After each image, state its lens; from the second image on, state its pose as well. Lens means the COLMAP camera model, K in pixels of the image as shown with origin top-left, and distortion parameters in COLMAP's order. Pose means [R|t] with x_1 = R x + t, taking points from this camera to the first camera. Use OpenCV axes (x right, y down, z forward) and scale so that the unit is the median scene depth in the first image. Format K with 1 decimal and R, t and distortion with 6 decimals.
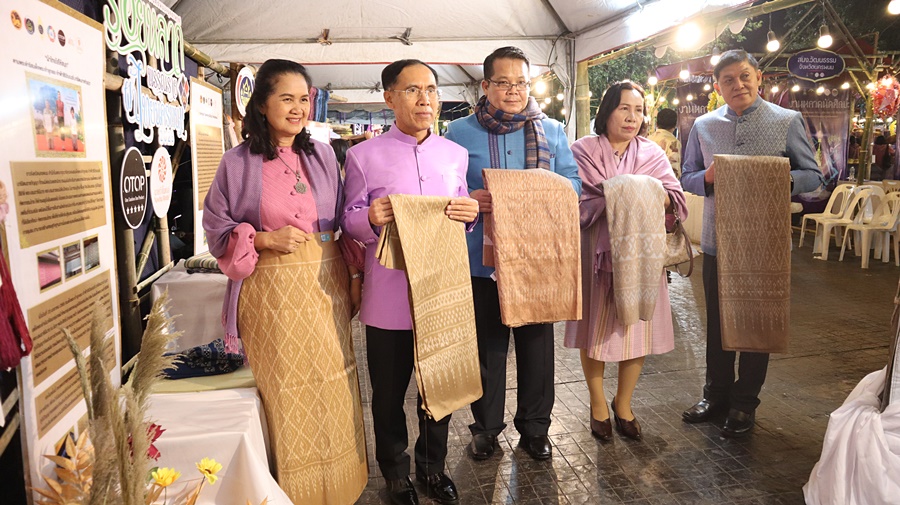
lens RADIAL K [[607.7, 0, 450.0], [0, 607.7, 252.5], [0, 0, 1]] dist [-0.131907, 0.082069]
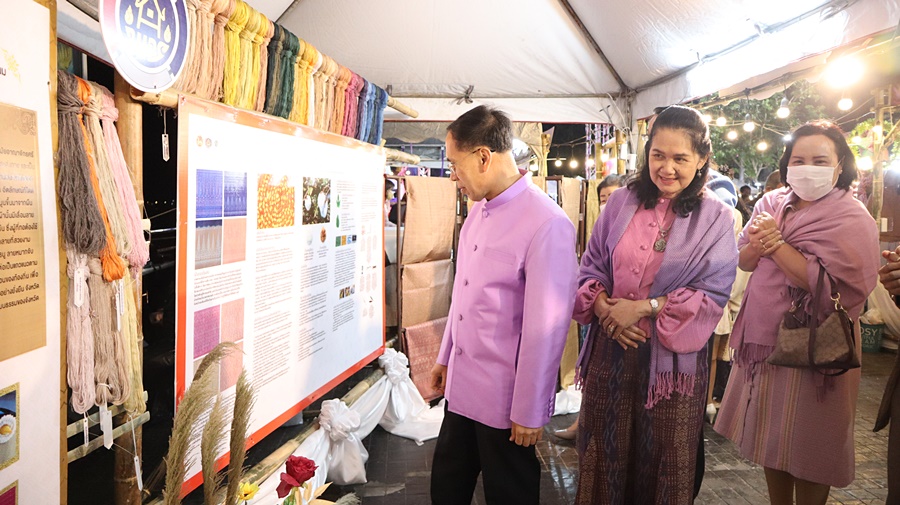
lens RADIAL K [[607.7, 0, 450.0], [0, 607.7, 252.5], [0, 0, 1]] dist [-0.131907, 0.082069]
pose [[0.995025, 0.031926, -0.094372, -0.171253], [-0.039696, 0.995871, -0.081639, -0.150151], [0.091376, 0.084979, 0.992184, 0.915975]]
